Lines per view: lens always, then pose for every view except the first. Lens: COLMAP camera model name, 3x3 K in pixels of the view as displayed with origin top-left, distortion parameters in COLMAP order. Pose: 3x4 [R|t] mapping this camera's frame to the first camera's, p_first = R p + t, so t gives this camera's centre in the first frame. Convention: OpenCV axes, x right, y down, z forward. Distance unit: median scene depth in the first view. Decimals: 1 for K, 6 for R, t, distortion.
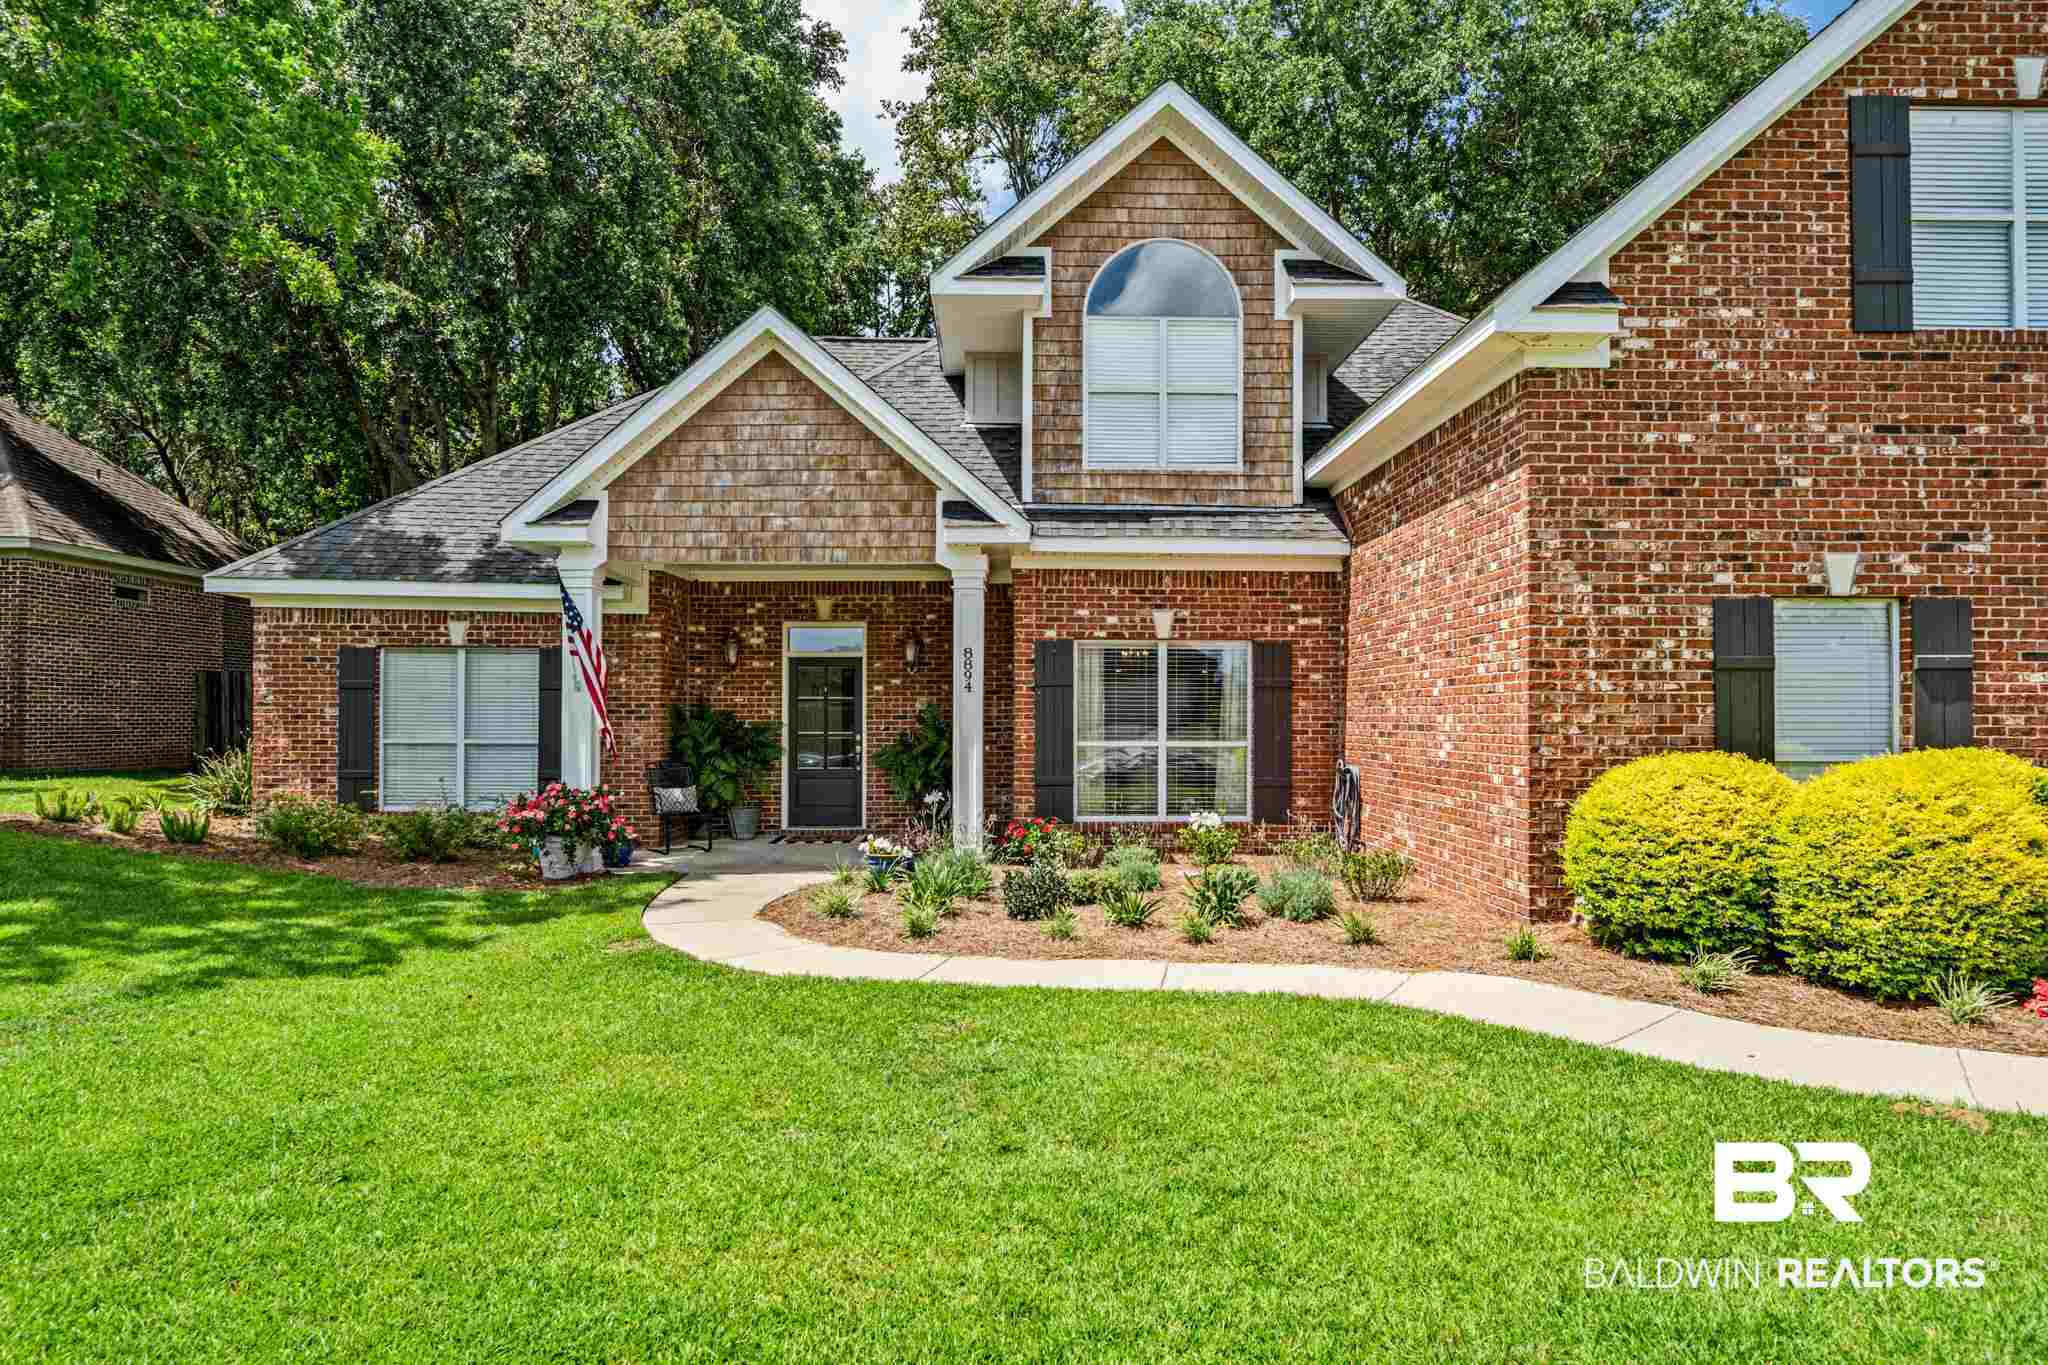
lens RADIAL K [[1210.8, 0, 1021.3], [0, 1210.8, 677.7], [0, 0, 1]] dist [0.002168, 0.000947]
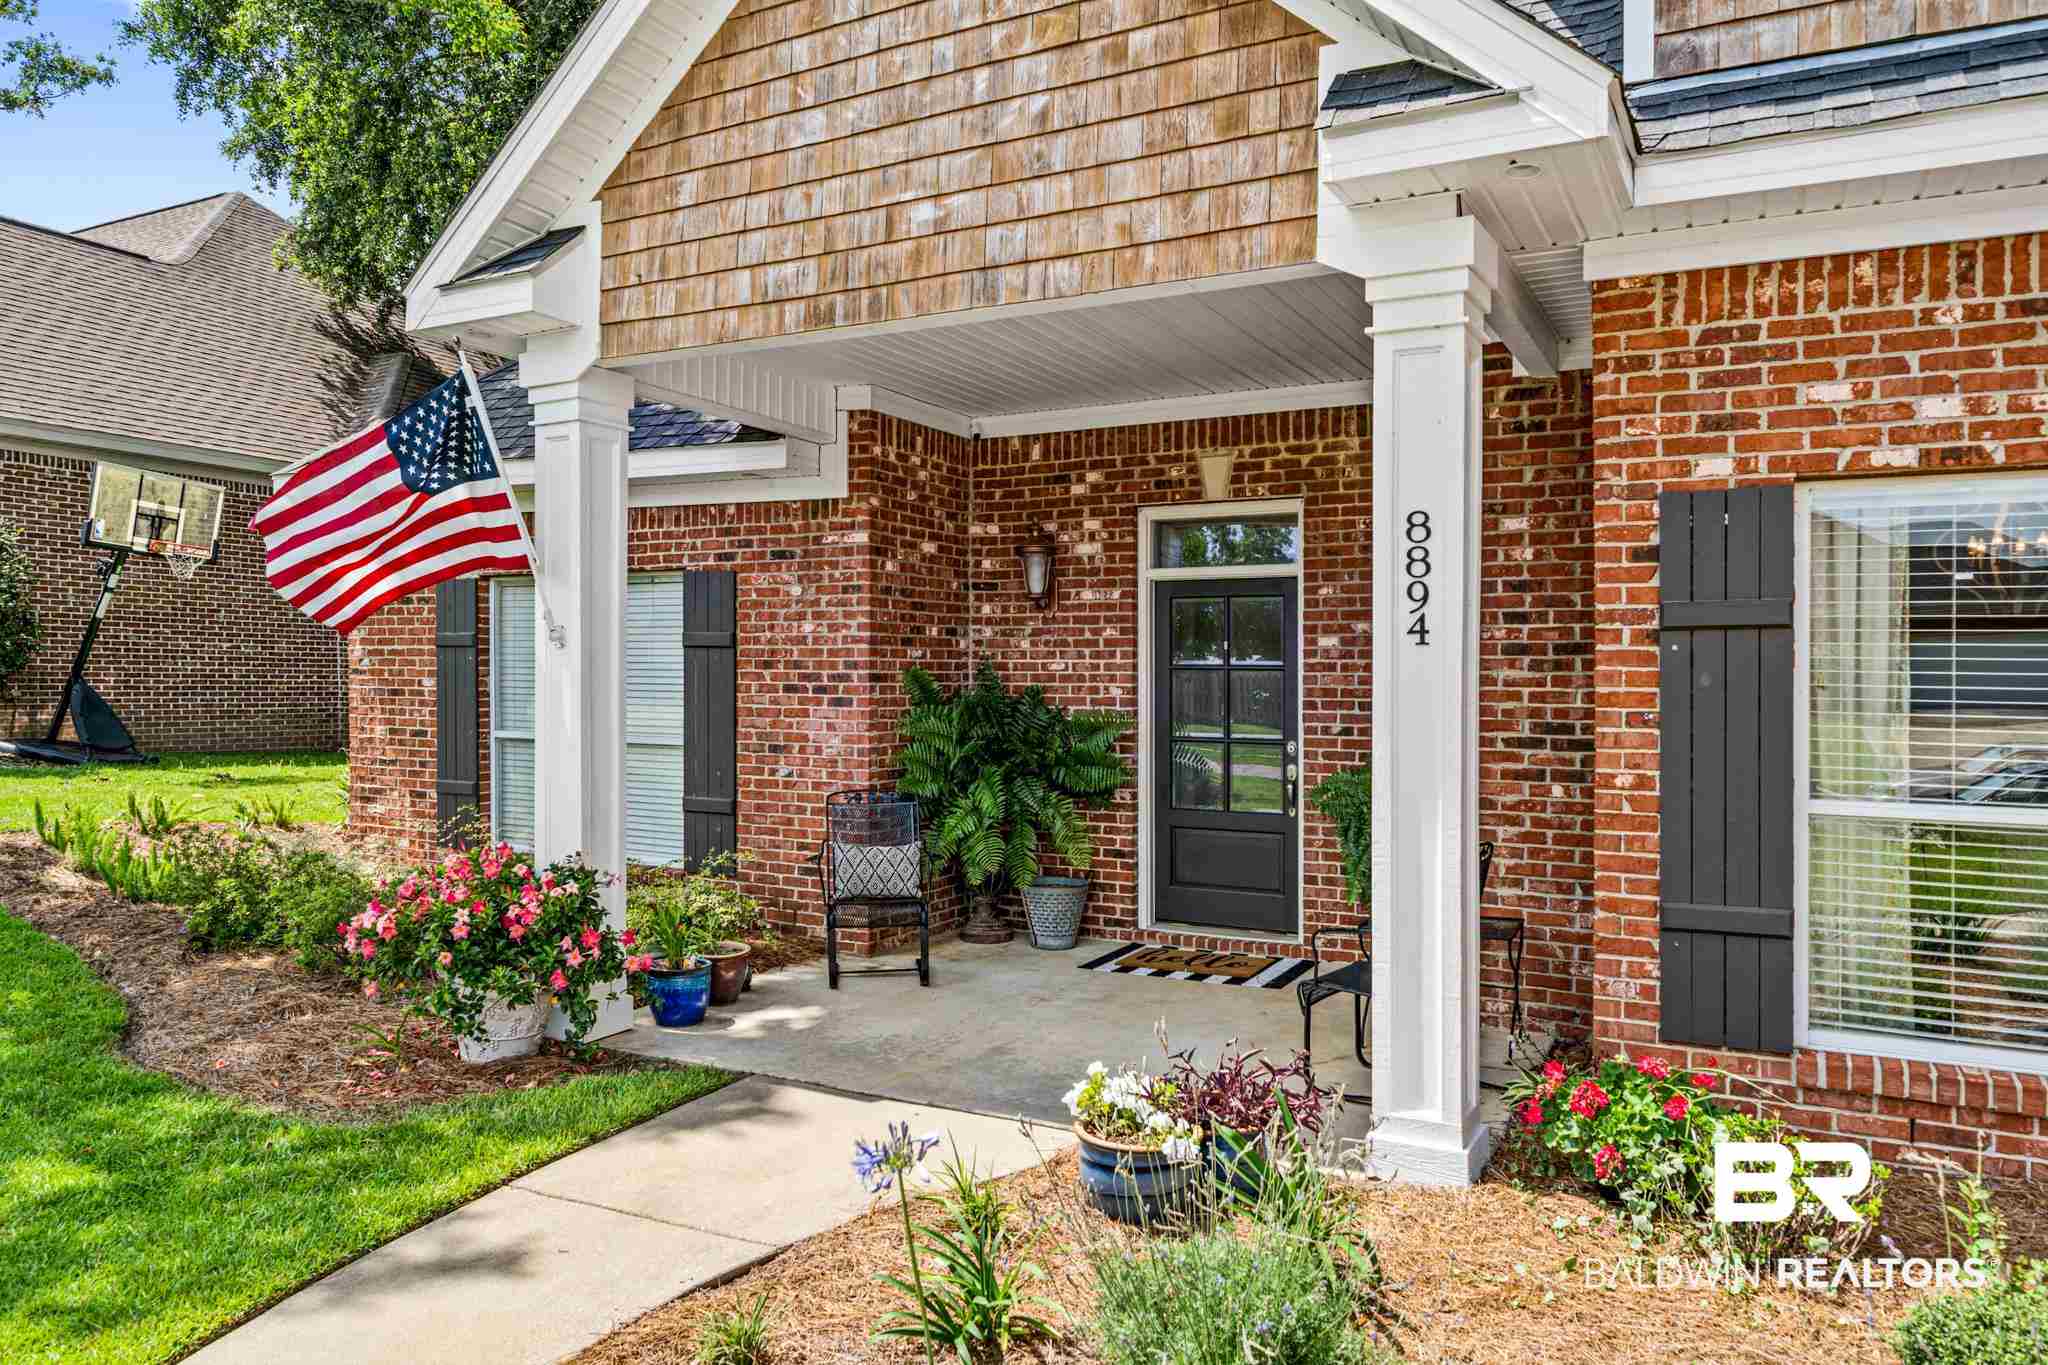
lens RADIAL K [[1382.7, 0, 1026.4], [0, 1382.7, 672.3], [0, 0, 1]] dist [-0.001087, 0.002033]
pose [[0.875959, 0.004322, -0.482367, 0.041793], [0.007384, 0.999723, 0.022368, 0.009144], [0.482329, -0.023155, 0.875684, 0.583010]]
